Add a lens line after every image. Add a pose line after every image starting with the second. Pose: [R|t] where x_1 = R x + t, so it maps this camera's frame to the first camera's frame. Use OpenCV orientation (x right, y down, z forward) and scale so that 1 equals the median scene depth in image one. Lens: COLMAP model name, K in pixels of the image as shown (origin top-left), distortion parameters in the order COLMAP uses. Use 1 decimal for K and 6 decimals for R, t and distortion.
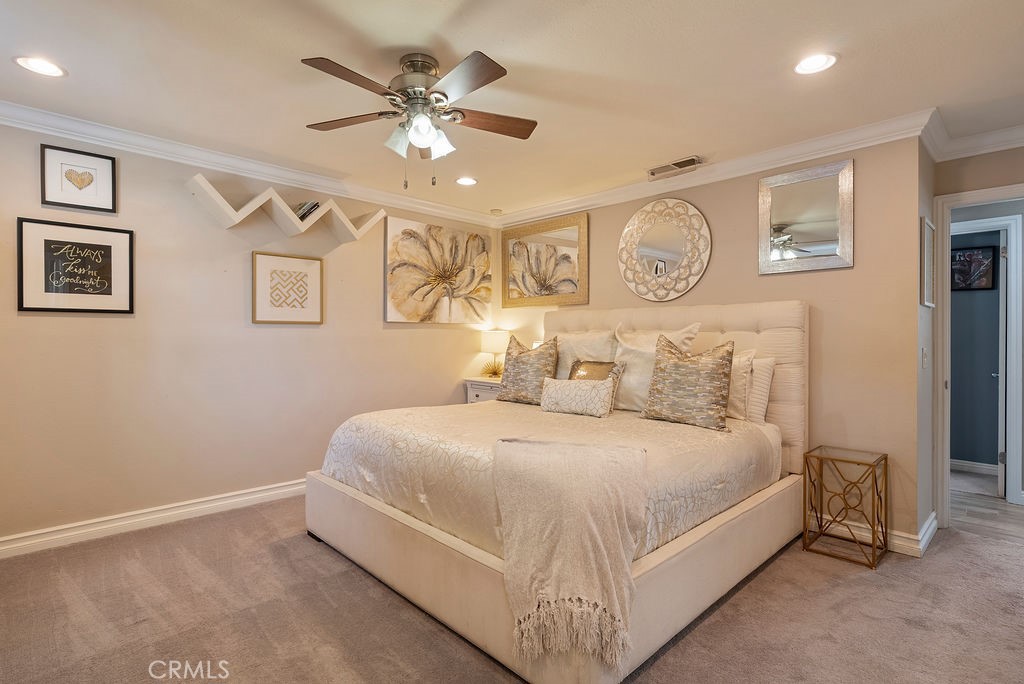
lens RADIAL K [[502.2, 0, 511.8], [0, 502.2, 334.5], [0, 0, 1]] dist [0.002824, 0.000424]
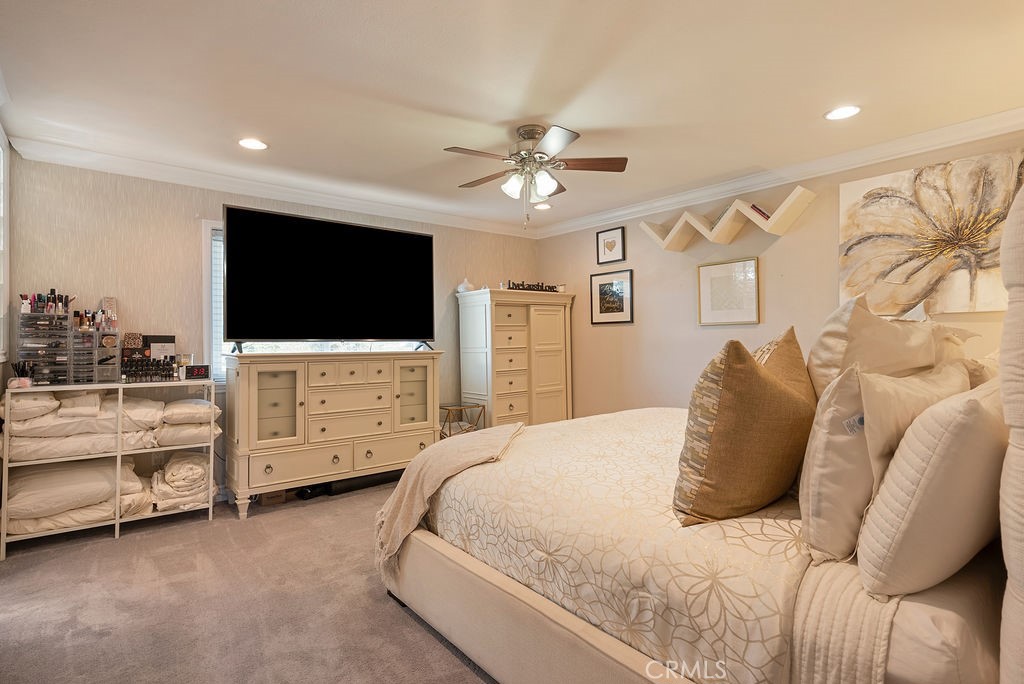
lens RADIAL K [[502.2, 0, 511.8], [0, 502.2, 334.5], [0, 0, 1]] dist [0.002824, 0.000424]
pose [[-0.076898, -0.011507, -0.996973, 0.571906], [0.011117, 0.999861, -0.012397, 0.006808], [0.996977, -0.012037, -0.076759, 0.525697]]
